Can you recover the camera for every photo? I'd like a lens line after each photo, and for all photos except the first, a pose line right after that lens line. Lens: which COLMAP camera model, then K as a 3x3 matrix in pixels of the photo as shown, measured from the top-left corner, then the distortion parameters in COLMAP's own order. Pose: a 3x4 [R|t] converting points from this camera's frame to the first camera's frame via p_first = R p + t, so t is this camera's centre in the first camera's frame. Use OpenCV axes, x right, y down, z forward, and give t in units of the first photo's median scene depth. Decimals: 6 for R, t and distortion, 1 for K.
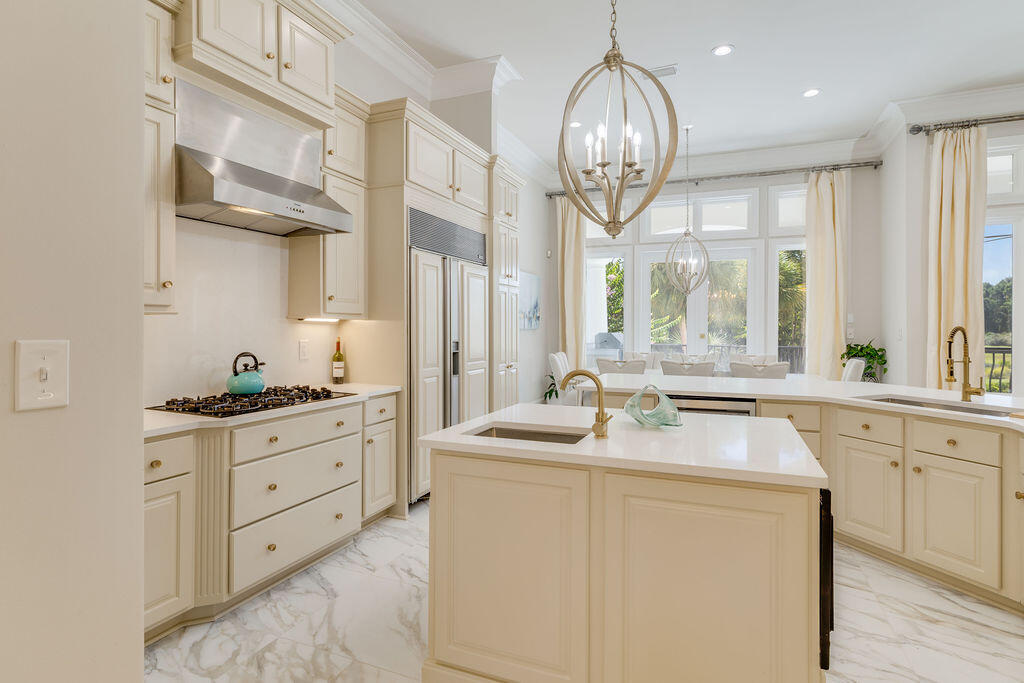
lens RADIAL K [[527.4, 0, 509.1], [0, 527.4, 331.4], [0, 0, 1]] dist [0.003183, 0.002345]
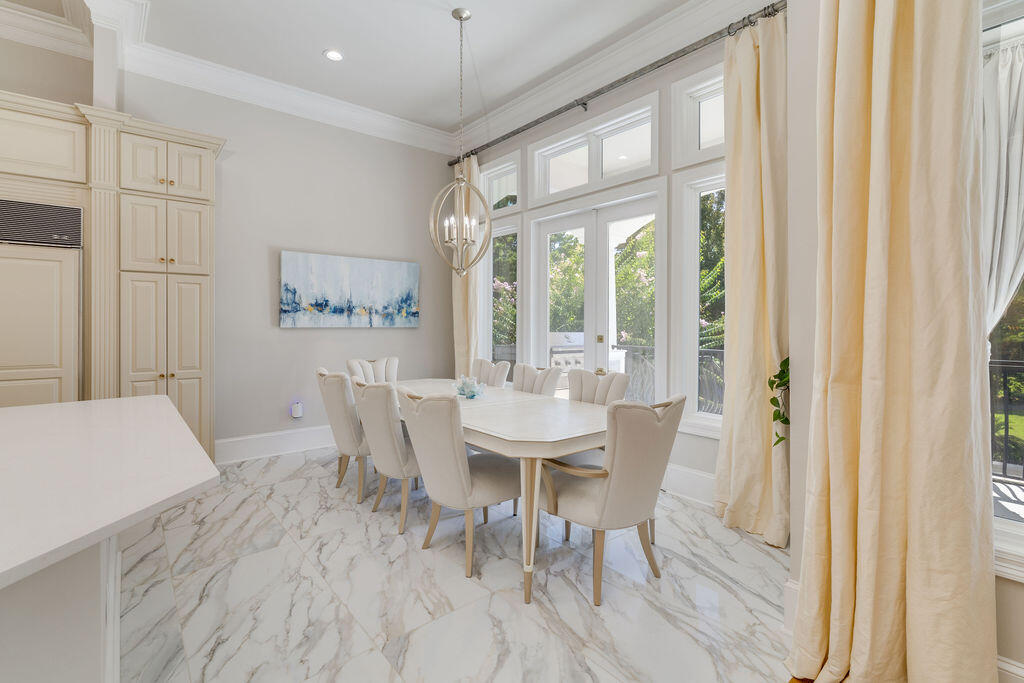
lens RADIAL K [[473.6, 0, 515.7], [0, 473.6, 327.1], [0, 0, 1]] dist [-0.003747, -0.000001]
pose [[0.888924, -0.002965, -0.458045, 0.843366], [0.000080, 0.999980, -0.006317, -0.000628], [0.458054, 0.005579, 0.888907, 0.658474]]
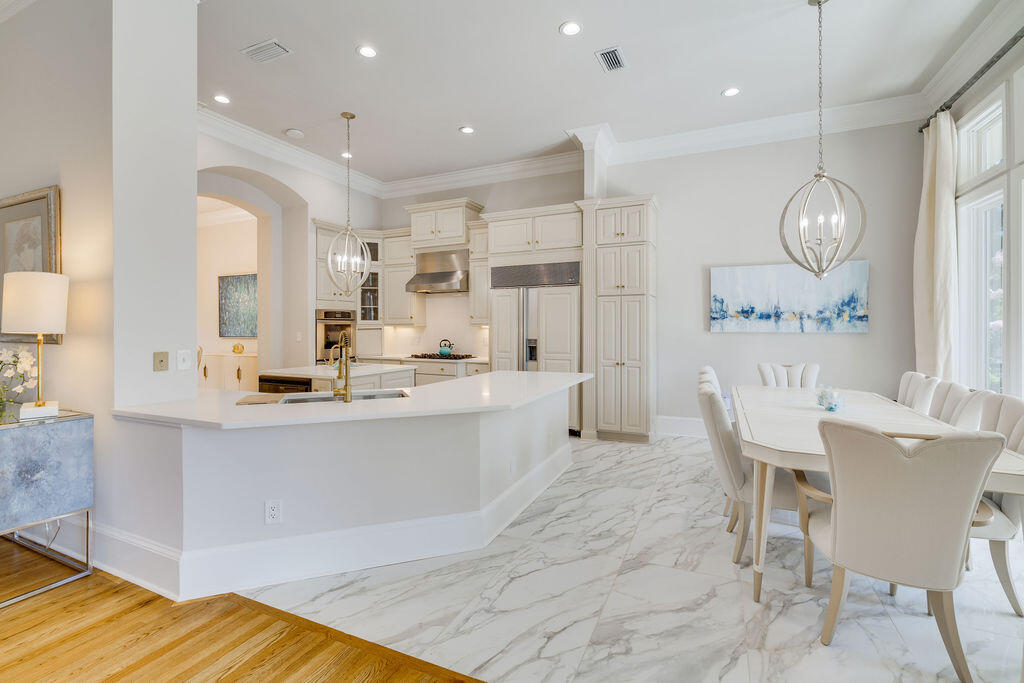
lens RADIAL K [[458.2, 0, 507.9], [0, 458.2, 332.1], [0, 0, 1]] dist [-0.000002, -0.000133]
pose [[-0.028629, 0.002186, -0.999588, 1.110416], [-0.009587, 0.999951, 0.002461, -0.004043], [0.999544, 0.009653, -0.028607, 0.837241]]
